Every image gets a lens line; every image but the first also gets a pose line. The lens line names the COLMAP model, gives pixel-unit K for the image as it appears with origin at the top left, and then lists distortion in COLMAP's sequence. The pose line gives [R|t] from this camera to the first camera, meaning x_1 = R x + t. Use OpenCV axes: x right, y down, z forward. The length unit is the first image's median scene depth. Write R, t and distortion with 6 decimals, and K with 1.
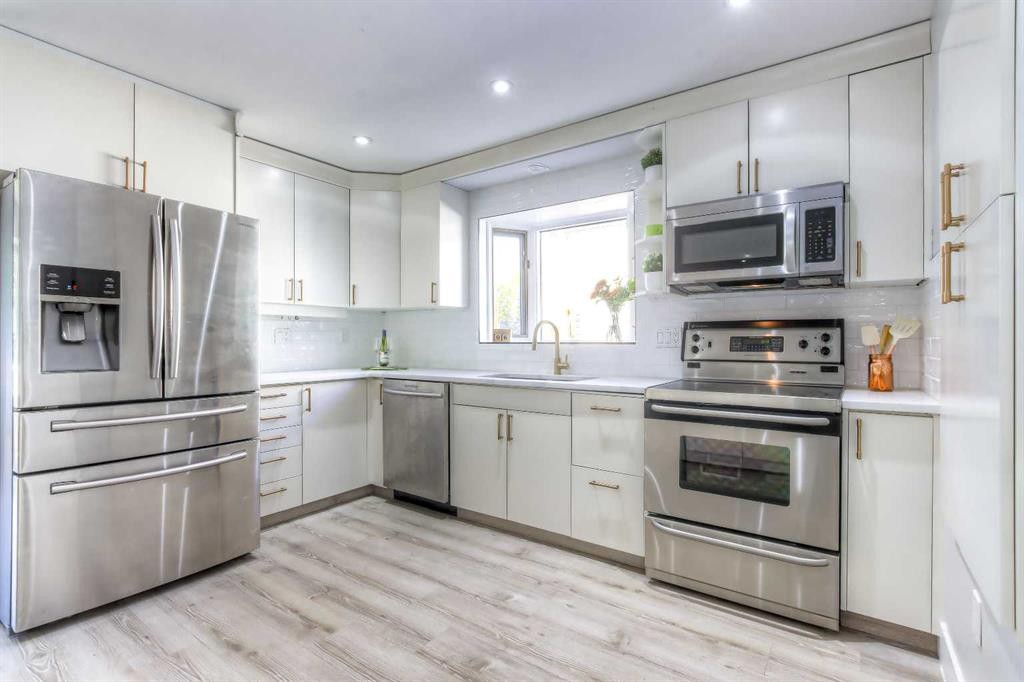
lens RADIAL K [[480.3, 0, 515.6], [0, 480.3, 339.8], [0, 0, 1]] dist [-0.005134, -0.002487]
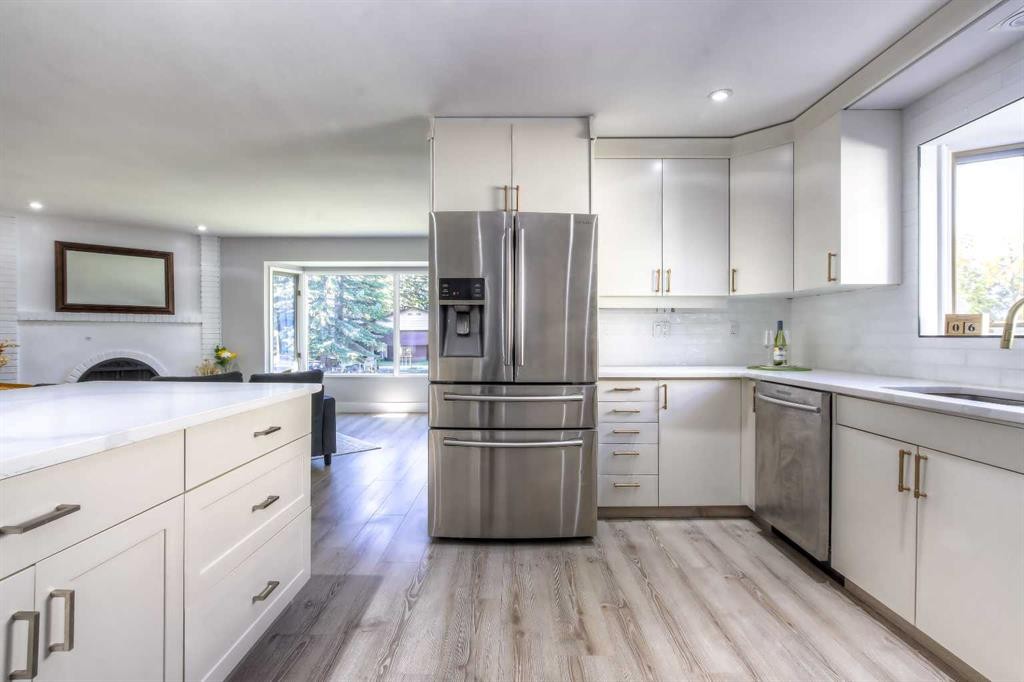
lens RADIAL K [[480.3, 0, 514.8], [0, 480.3, 340.3], [0, 0, 1]] dist [-0.005134, -0.002487]
pose [[0.581211, 0.008057, -0.813713, 0.184174], [0.001900, 0.999935, 0.011258, 0.004130], [0.813751, -0.008089, 0.581158, 0.248073]]
